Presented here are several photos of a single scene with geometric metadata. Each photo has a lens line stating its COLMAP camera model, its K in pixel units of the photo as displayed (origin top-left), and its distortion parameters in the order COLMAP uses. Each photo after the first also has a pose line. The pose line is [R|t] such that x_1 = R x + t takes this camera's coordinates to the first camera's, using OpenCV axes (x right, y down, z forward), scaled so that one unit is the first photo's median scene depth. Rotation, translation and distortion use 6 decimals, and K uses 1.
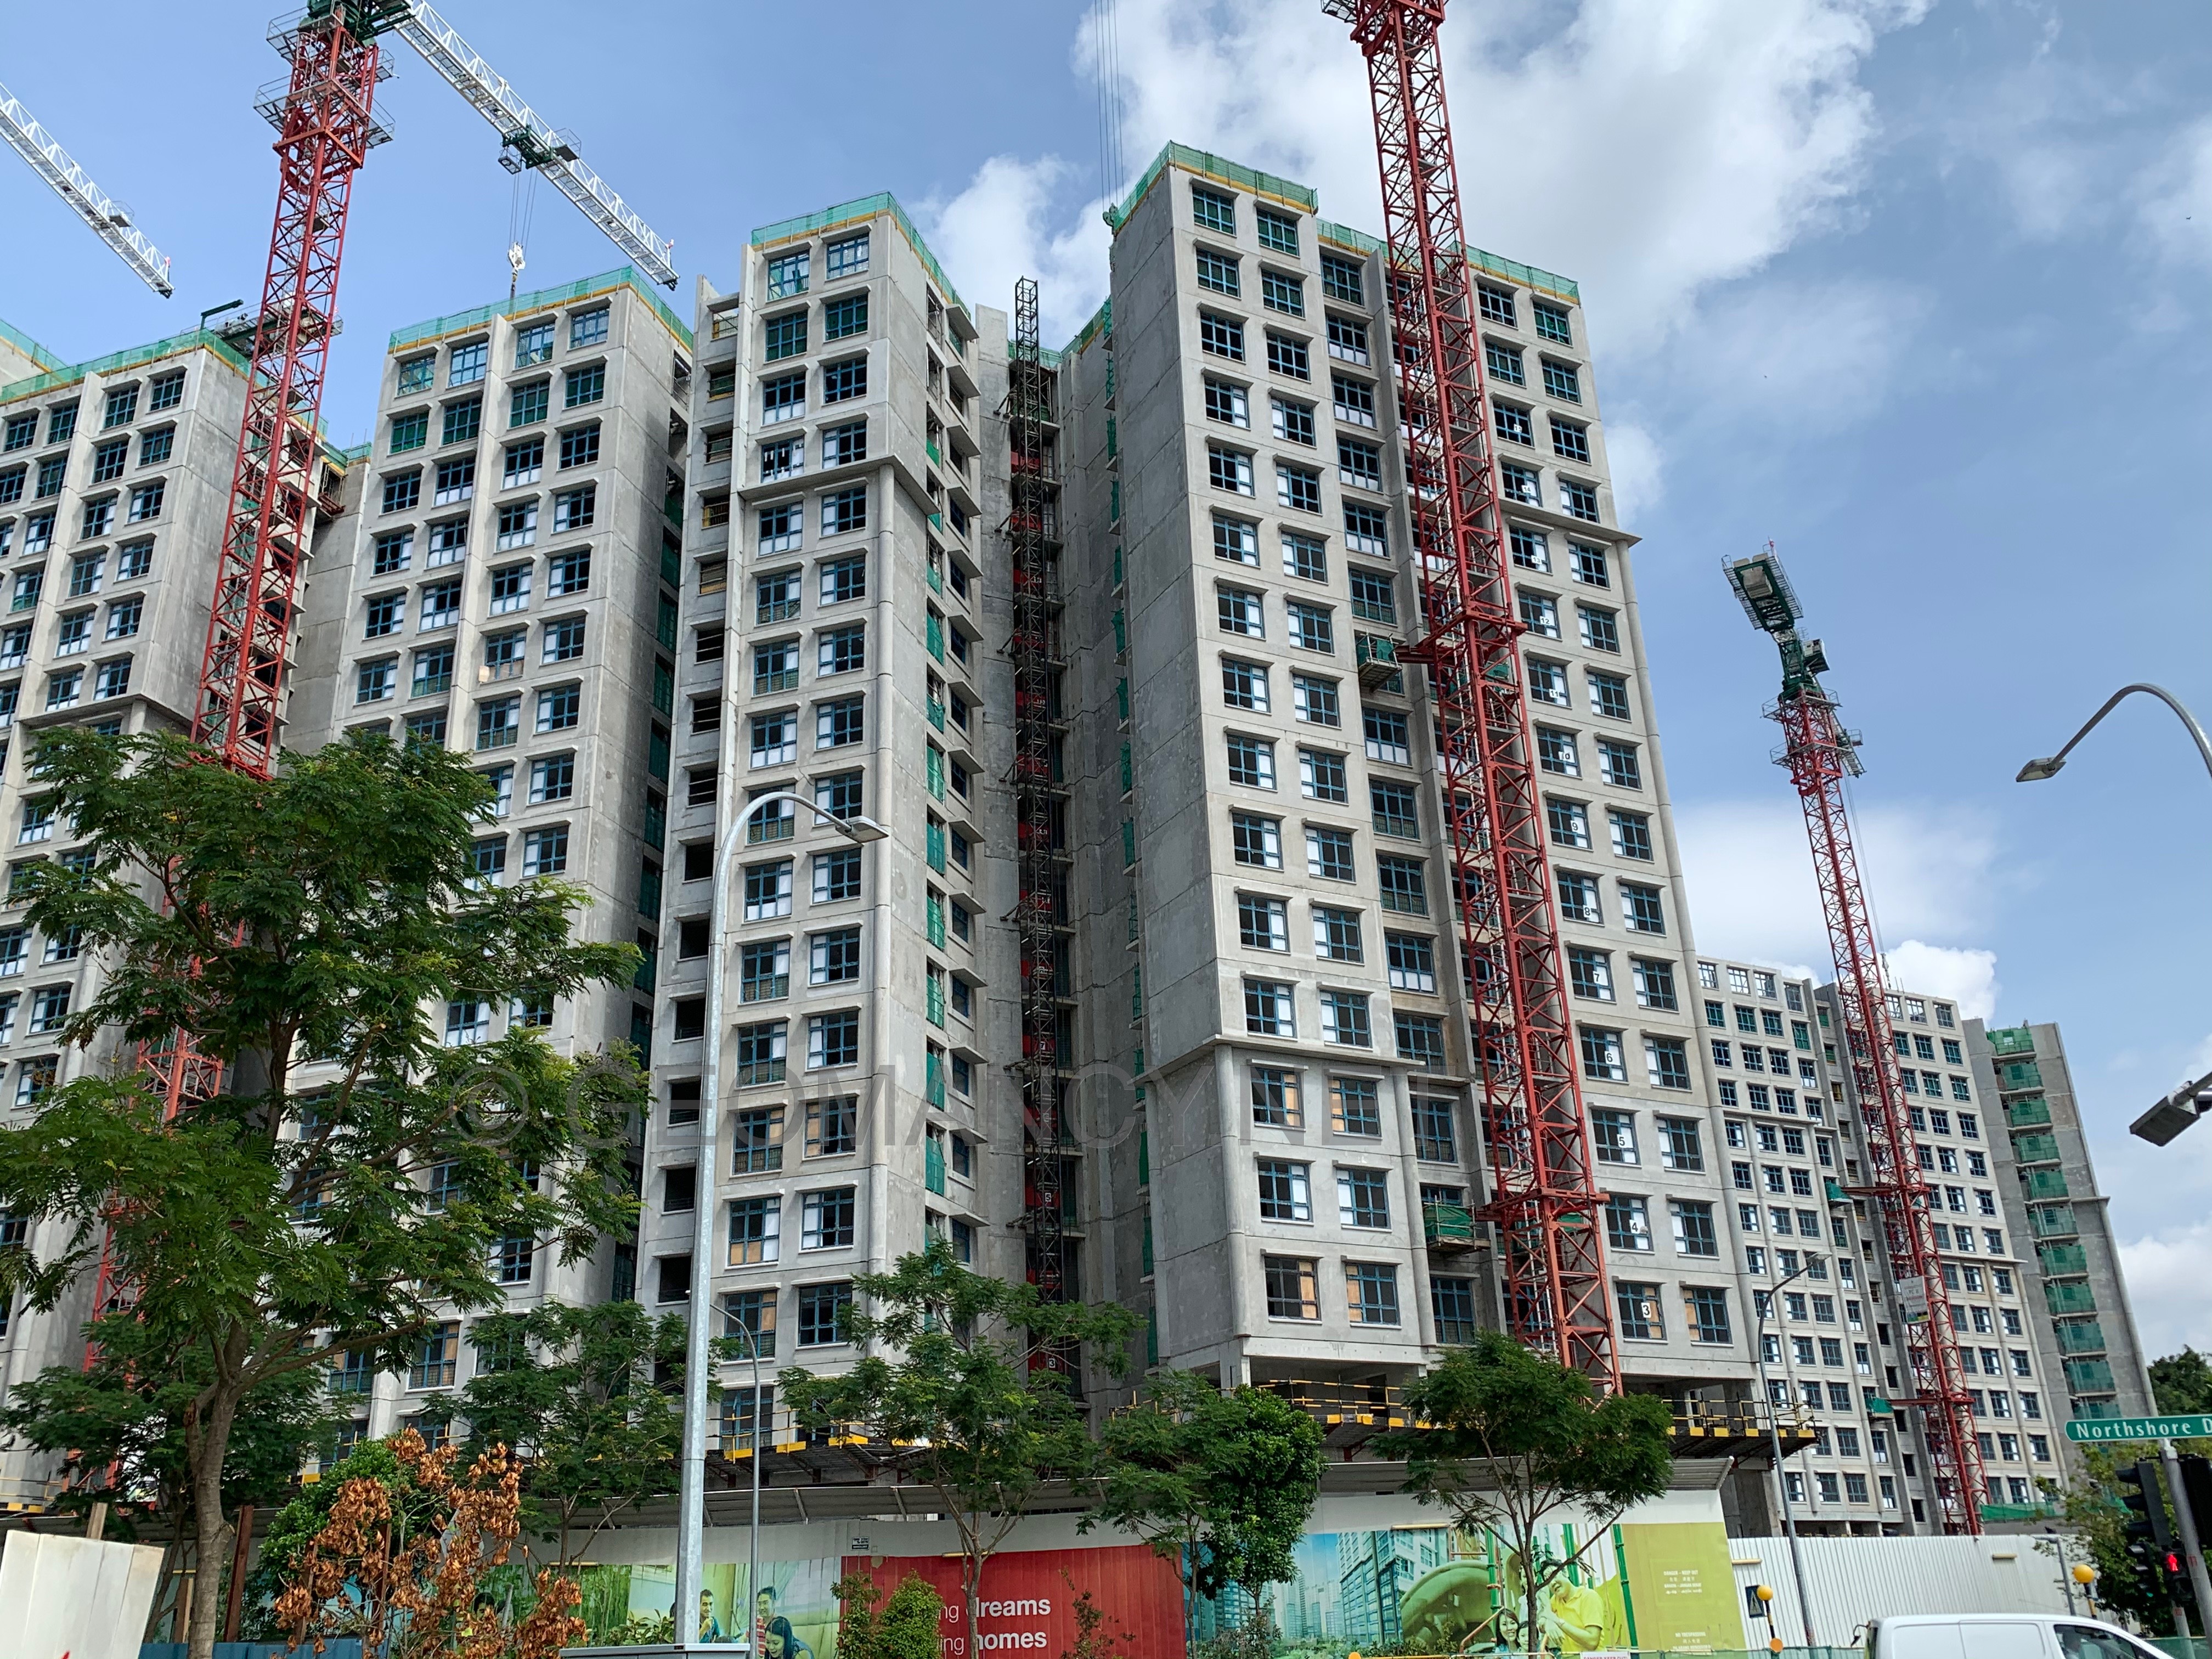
lens RADIAL K [[1905.0, 0, 1081.4], [0, 1905.0, 848.4], [0, 0, 1]] dist [0.079193, -0.161633]
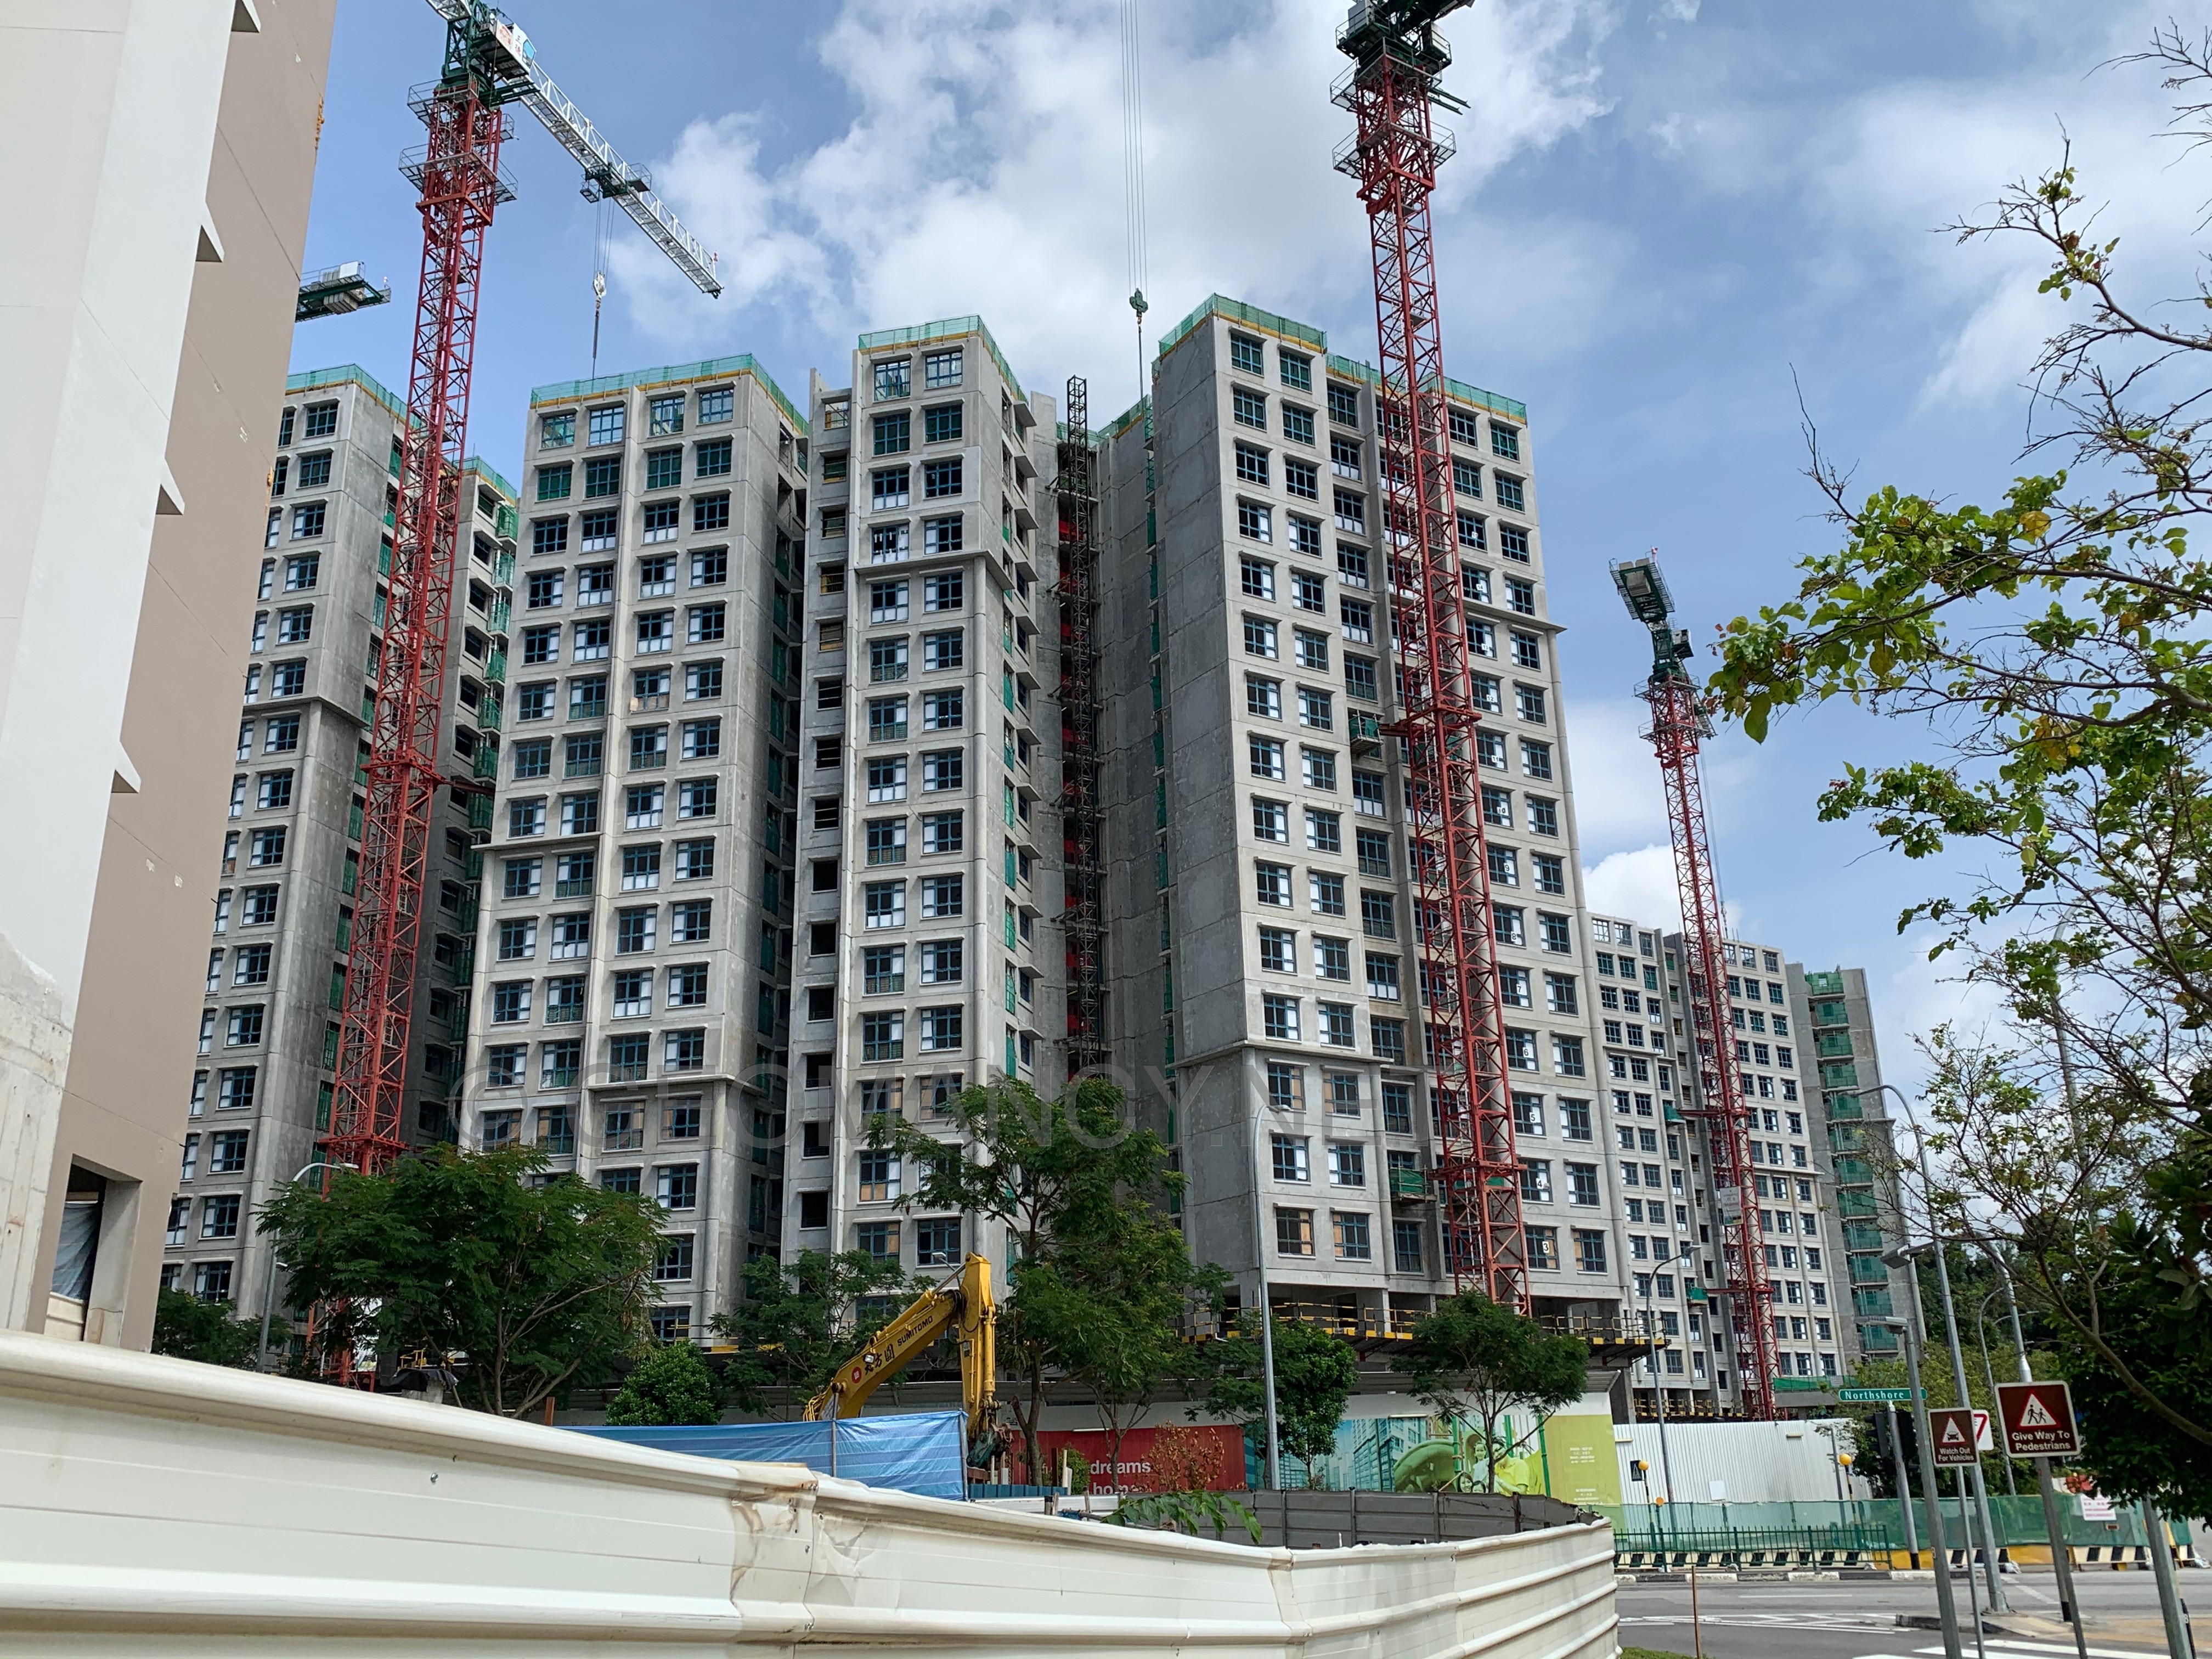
lens RADIAL K [[1923.8, 0, 1091.7], [0, 1923.8, 823.8], [0, 0, 1]] dist [0.101510, -0.193408]
pose [[0.995555, 0.037802, 0.086266, -0.124897], [-0.043610, 0.996836, 0.066457, -0.108977], [-0.083480, -0.069924, 0.994053, -0.246319]]
